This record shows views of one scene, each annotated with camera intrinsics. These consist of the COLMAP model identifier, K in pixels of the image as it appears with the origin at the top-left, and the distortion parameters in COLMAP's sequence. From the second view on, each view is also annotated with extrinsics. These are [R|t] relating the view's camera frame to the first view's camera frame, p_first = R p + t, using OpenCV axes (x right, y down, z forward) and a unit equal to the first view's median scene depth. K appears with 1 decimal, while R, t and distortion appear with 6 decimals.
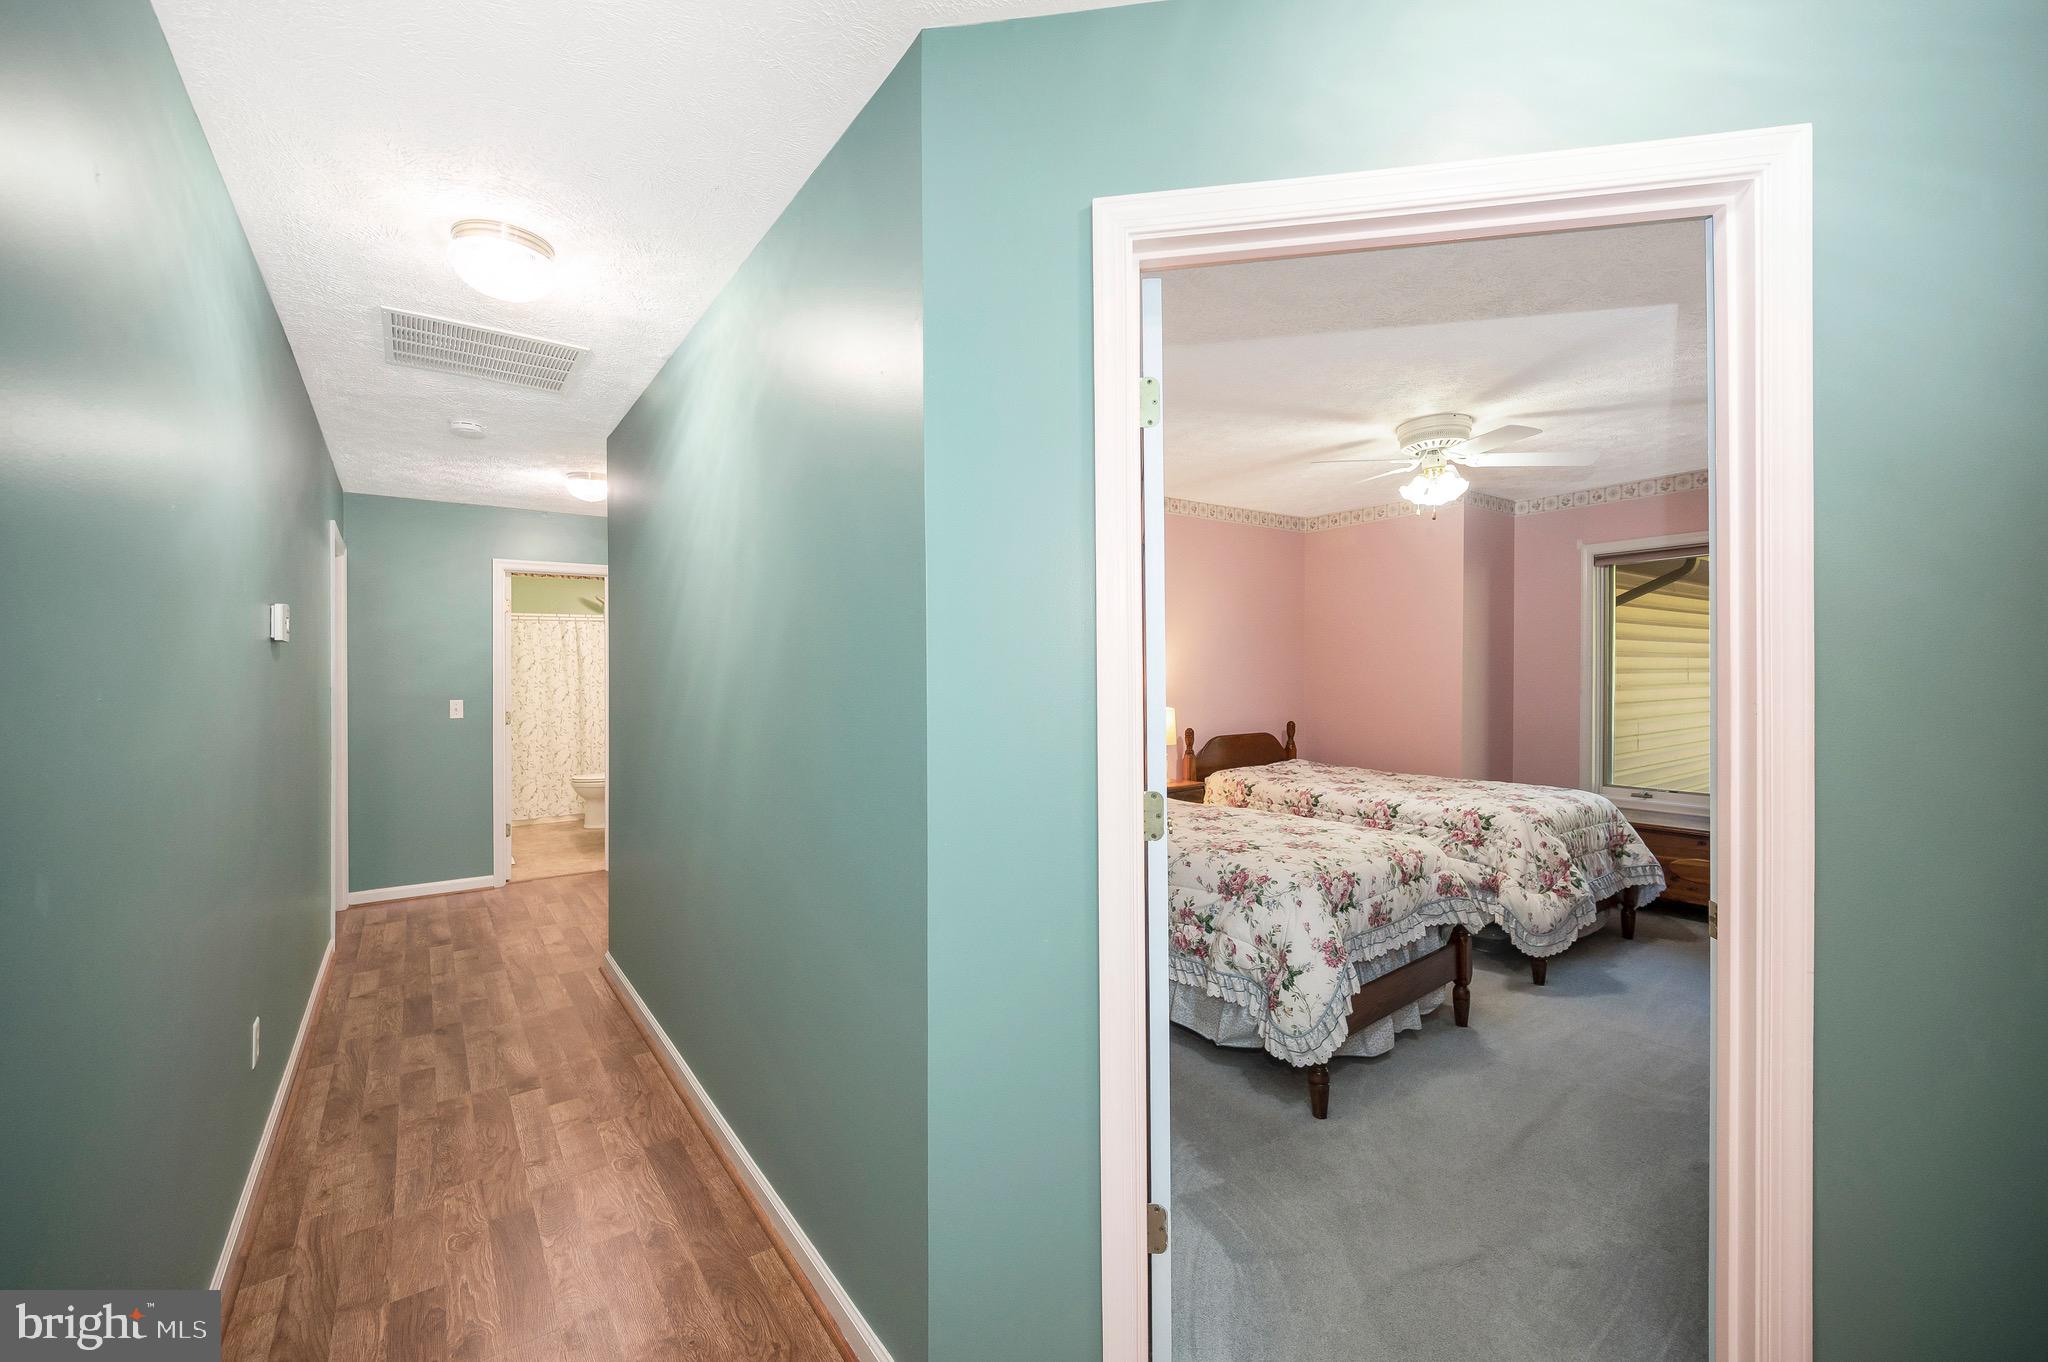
lens RADIAL K [[824.4, 0, 1019.5], [0, 824.4, 695.2], [0, 0, 1]] dist [-0.007851, -0.000380]
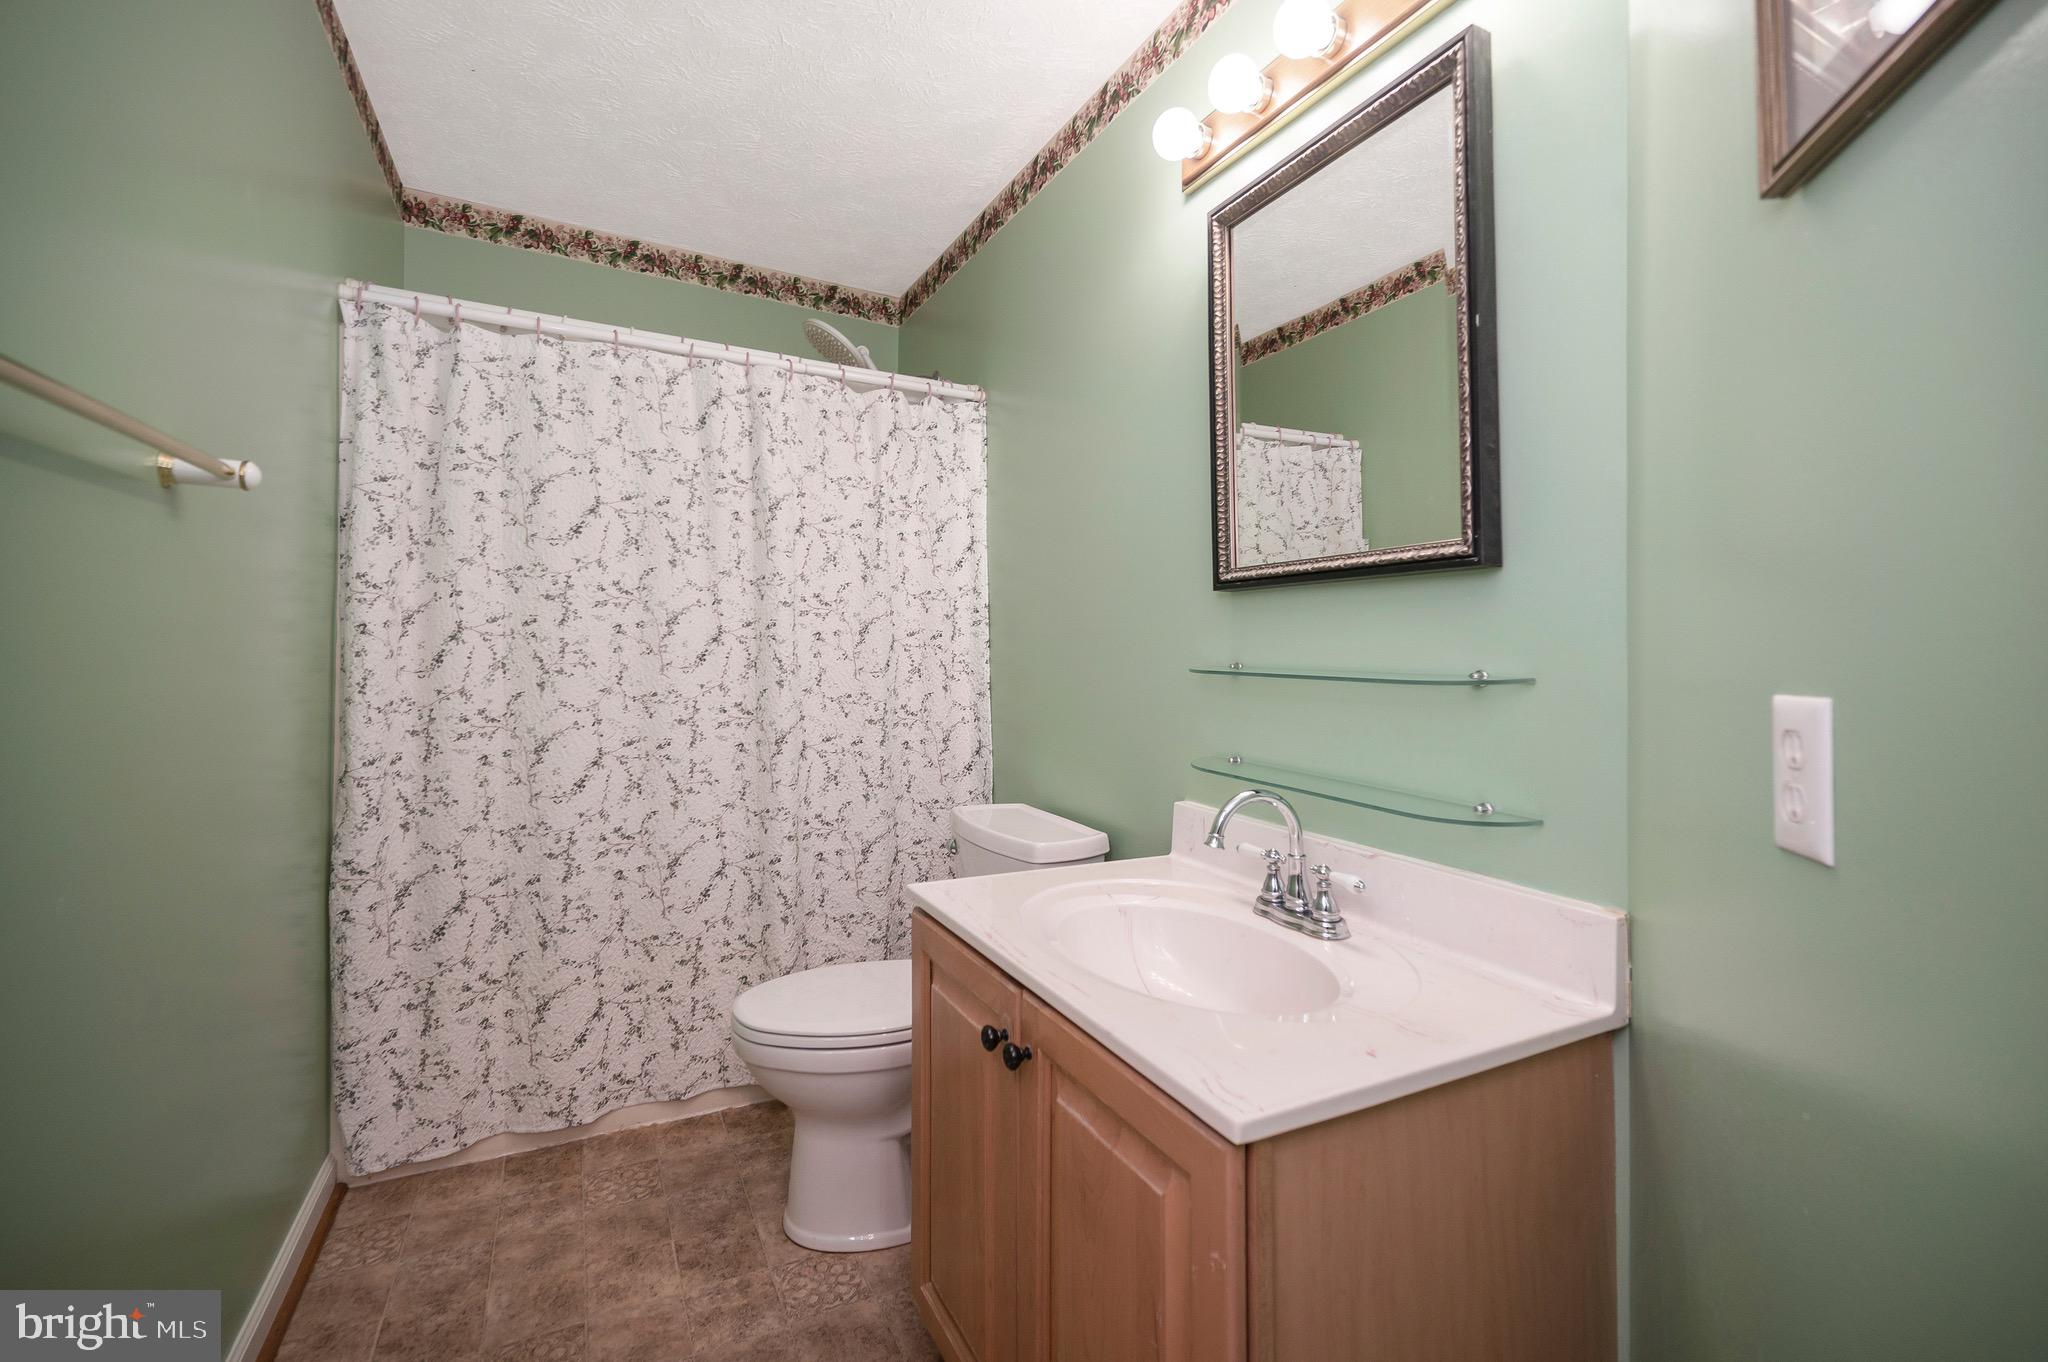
lens RADIAL K [[824.4, 0, 1016.6], [0, 824.4, 686.8], [0, 0, 1]] dist [-0.007851, -0.000380]
pose [[0.985615, -0.001106, -0.169000, -0.301268], [-0.003109, 0.999691, -0.024672, 0.015659], [0.168975, 0.024843, 0.985307, 0.555639]]
